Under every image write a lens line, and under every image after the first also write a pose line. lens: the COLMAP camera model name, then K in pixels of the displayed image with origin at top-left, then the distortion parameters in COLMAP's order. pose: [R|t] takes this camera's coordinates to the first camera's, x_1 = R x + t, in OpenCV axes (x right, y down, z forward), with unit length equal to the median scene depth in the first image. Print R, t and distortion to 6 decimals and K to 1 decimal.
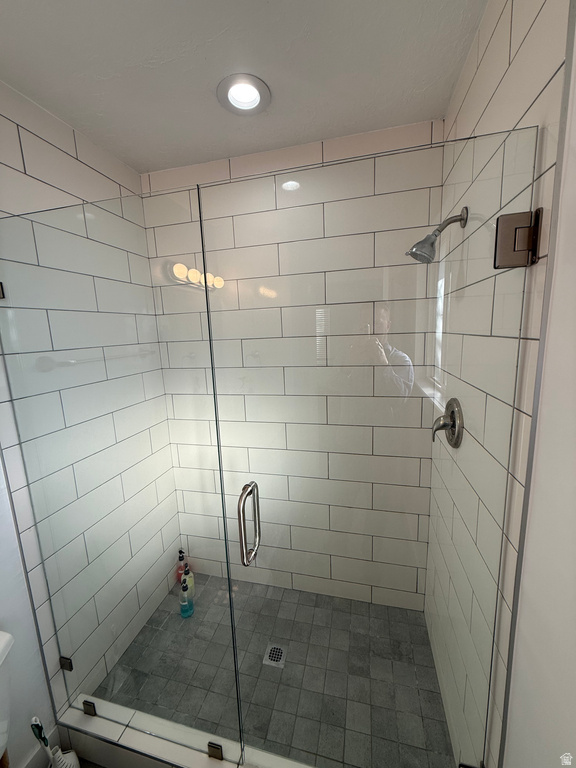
lens RADIAL K [[303.8, 0, 286.8], [0, 303.8, 383.6], [0, 0, 1]] dist [0.003384, 0.000656]
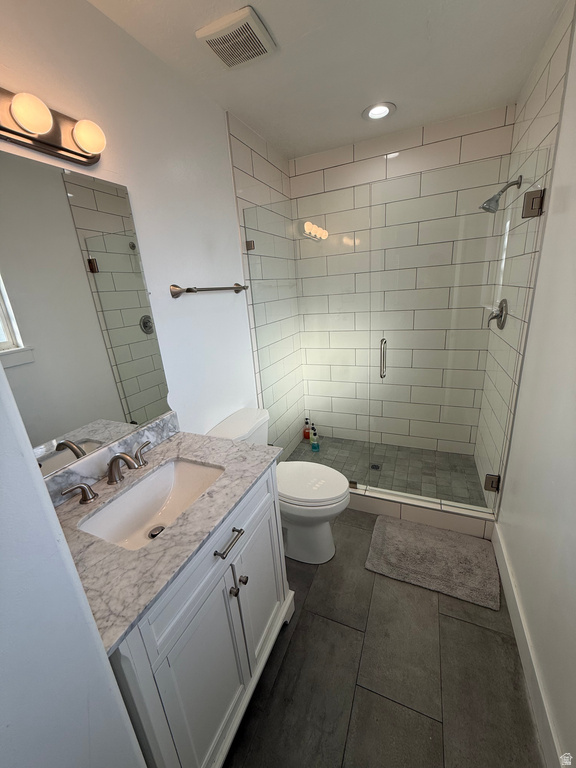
lens RADIAL K [[303.8, 0, 288.5], [0, 303.8, 380.6], [0, 0, 1]] dist [0.003384, 0.000656]
pose [[0.985806, 0.019026, -0.166805, -0.262124], [0.002996, 0.991407, 0.130782, 0.220321], [0.167859, -0.129426, 0.977278, -0.716200]]
